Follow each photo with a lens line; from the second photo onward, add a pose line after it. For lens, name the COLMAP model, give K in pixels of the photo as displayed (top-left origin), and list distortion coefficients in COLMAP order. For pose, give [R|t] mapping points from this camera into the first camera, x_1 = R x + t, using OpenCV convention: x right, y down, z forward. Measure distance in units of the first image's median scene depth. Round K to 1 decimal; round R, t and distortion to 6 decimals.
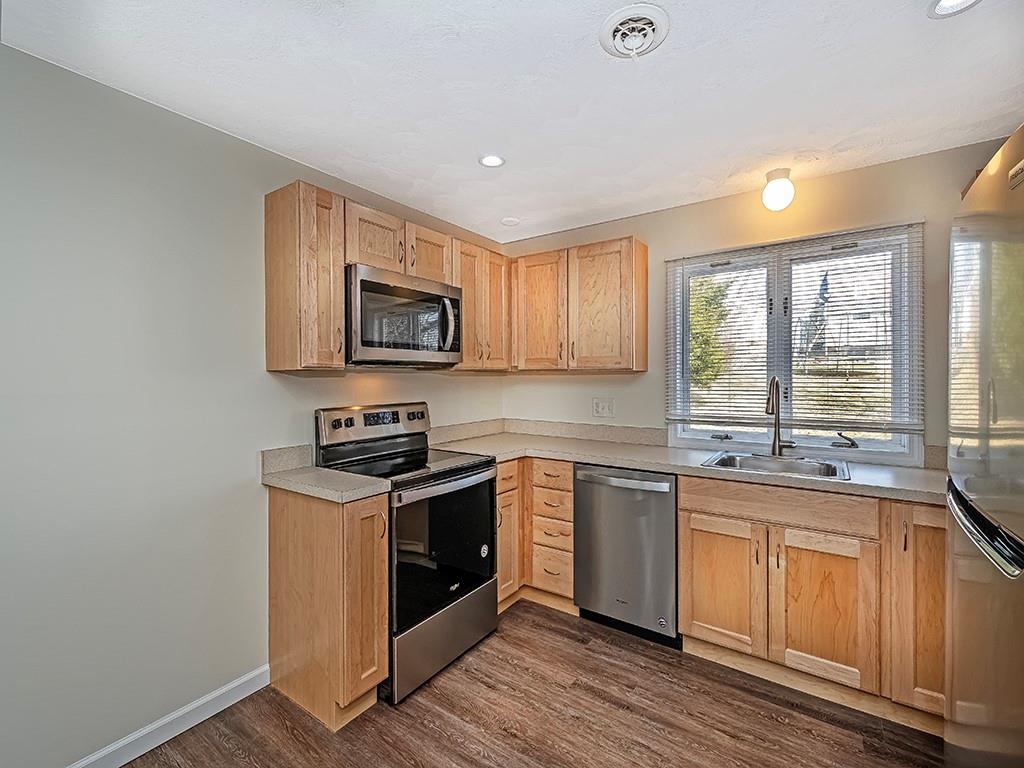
lens RADIAL K [[446.7, 0, 515.8], [0, 446.7, 381.0], [0, 0, 1]] dist [-0.001085, -0.000371]
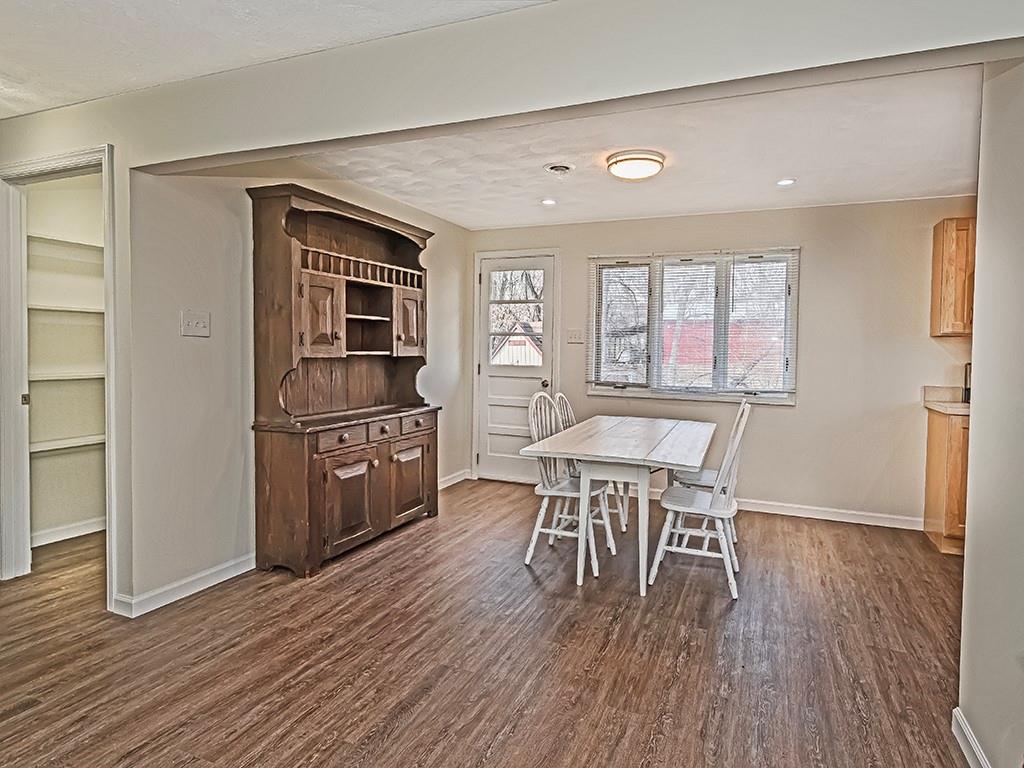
lens RADIAL K [[585.6, 0, 528.0], [0, 585.6, 371.0], [0, 0, 1]] dist [0.002749, -0.000537]
pose [[0.210065, 0.044393, -0.976679, 1.058353], [-0.024604, 0.998892, 0.040110, 0.045862], [0.977378, 0.015605, 0.210924, -0.758303]]
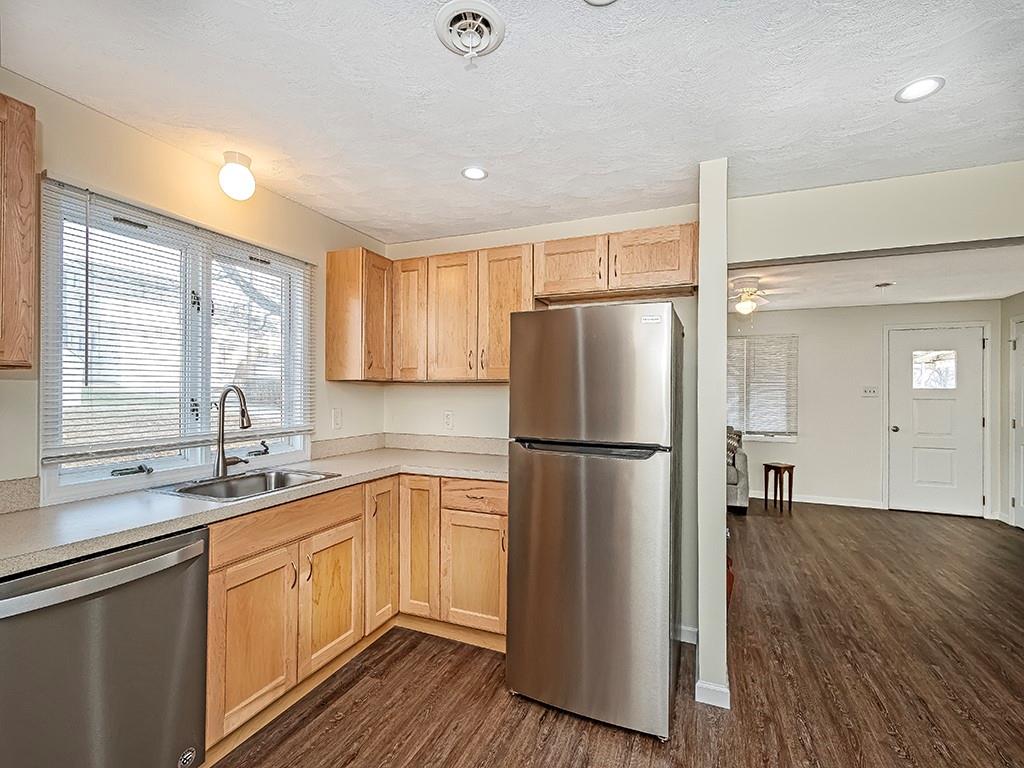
lens RADIAL K [[454.0, 0, 514.4], [0, 454.0, 389.4], [0, 0, 1]] dist [-0.001285, 0.004001]
pose [[-0.210218, 0.004856, 0.977643, -0.417827], [0.001636, 0.999988, -0.004616, 0.002662], [-0.977653, 0.000629, -0.210223, 0.652728]]
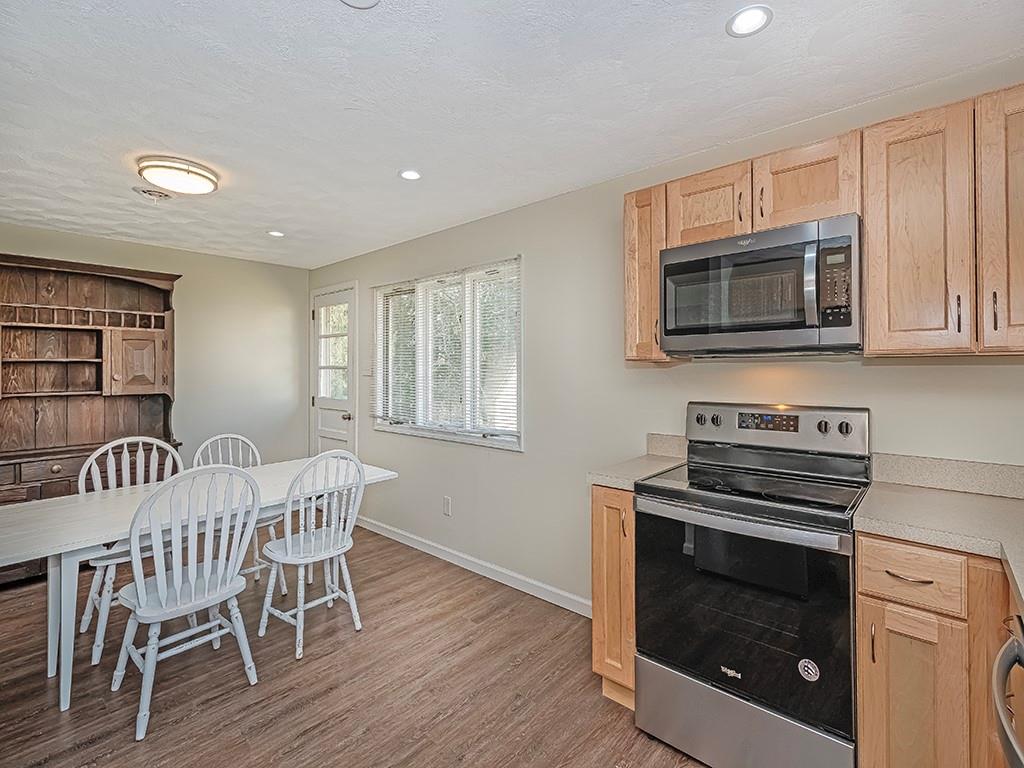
lens RADIAL K [[477.6, 0, 528.1], [0, 477.6, 370.8], [0, 0, 1]] dist [-0.000970, -0.000077]
pose [[-0.101958, 0.006541, -0.994767, 0.589840], [-0.002451, 0.999974, 0.006827, -0.009629], [0.994786, 0.003134, -0.101939, 0.715359]]
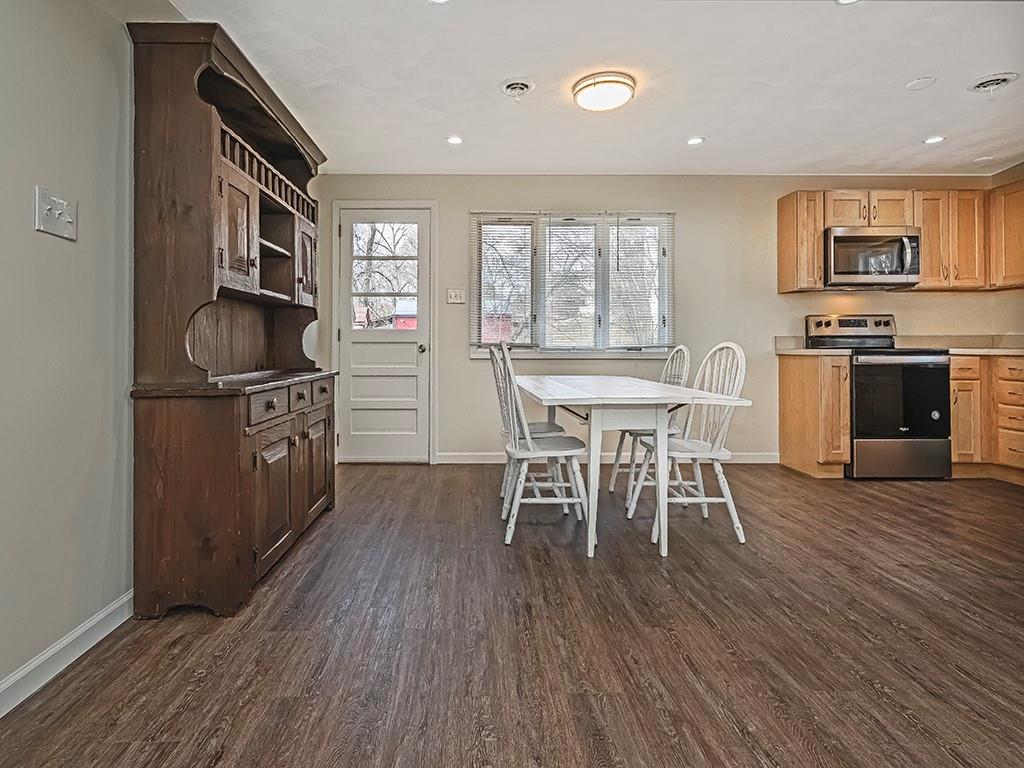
lens RADIAL K [[549.0, 0, 477.8], [0, 549.0, 342.0], [0, 0, 1]] dist [0.003142, -0.000166]
pose [[0.573284, -0.004302, -0.819345, 0.527222], [-0.006580, 0.999930, -0.009854, 0.183853], [0.819330, 0.011040, 0.573215, -1.171599]]
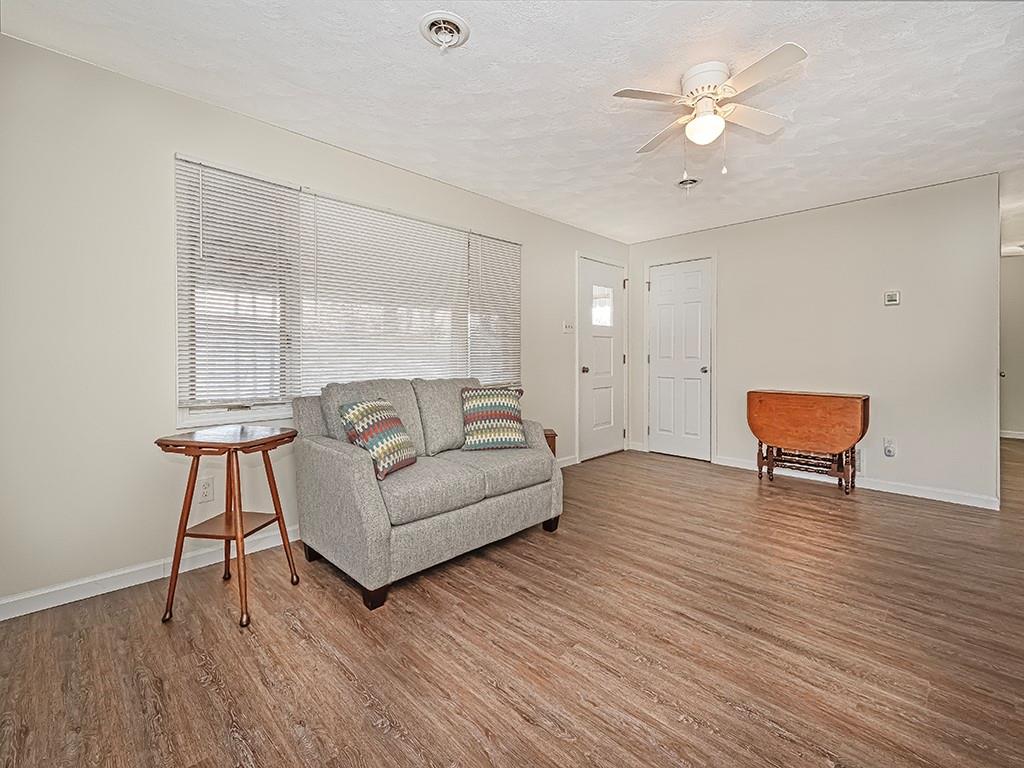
lens RADIAL K [[449.9, 0, 515.7], [0, 449.9, 362.0], [0, 0, 1]] dist [0.015003, 0.000234]
pose [[-0.986328, 0.001254, 0.164788, 1.404172], [0.004253, 0.999832, 0.017849, 0.120441], [-0.164738, 0.018306, -0.986168, 0.330850]]
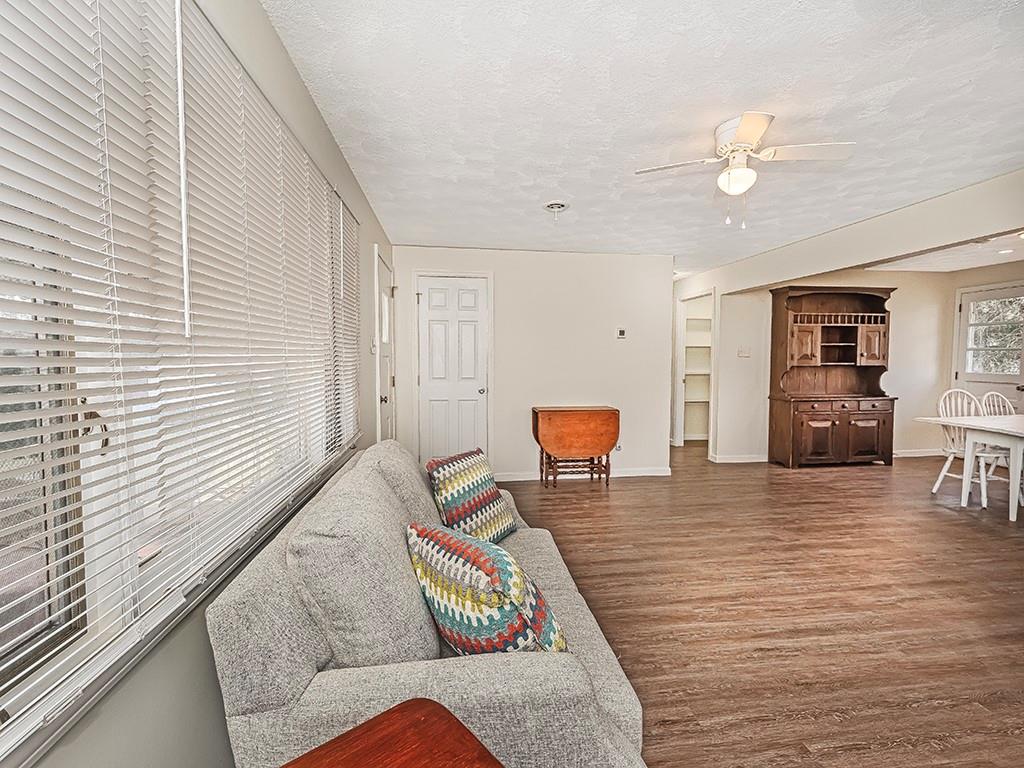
lens RADIAL K [[446.7, 0, 515.8], [0, 446.7, 381.0], [0, 0, 1]] dist [-0.001085, -0.000371]
pose [[-0.740525, 0.036136, -0.671057, 2.161273], [-0.004071, 0.998294, 0.058250, 0.033607], [0.672017, 0.045867, -0.739114, -0.244880]]
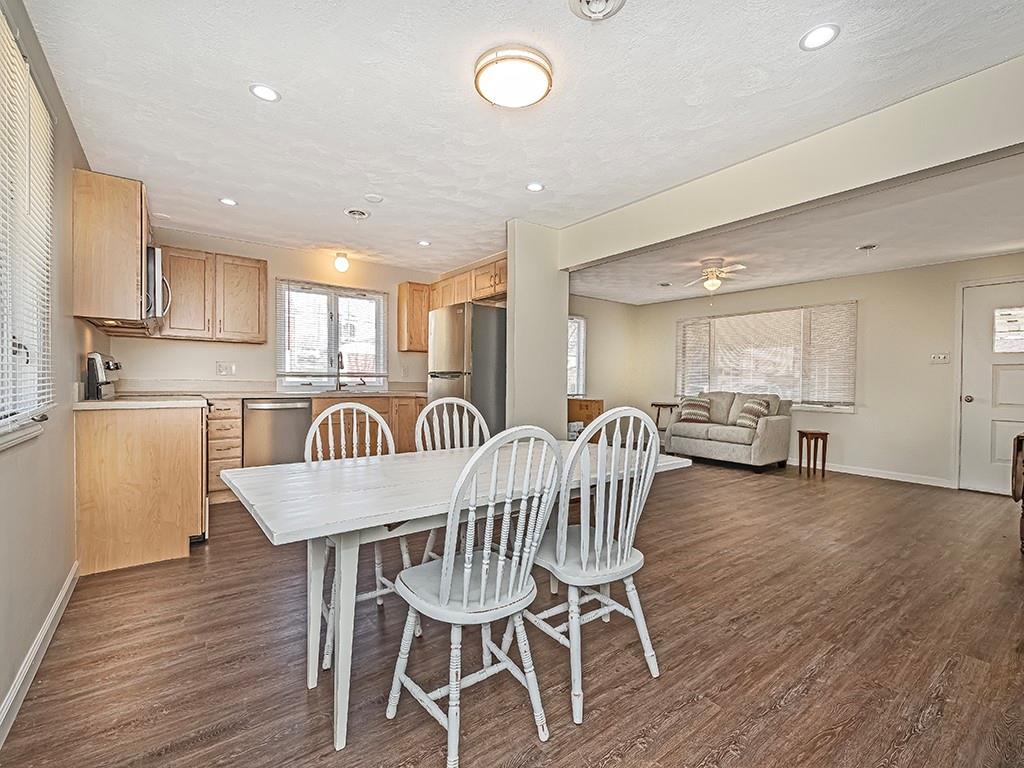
lens RADIAL K [[456.6, 0, 513.0], [0, 456.6, 387.9], [0, 0, 1]] dist [0.002697, -0.000152]
pose [[0.318980, -0.011298, 0.947694, -1.188703], [-0.004578, 0.999899, 0.013461, 0.129281], [-0.947751, -0.008632, 0.318896, -0.444191]]
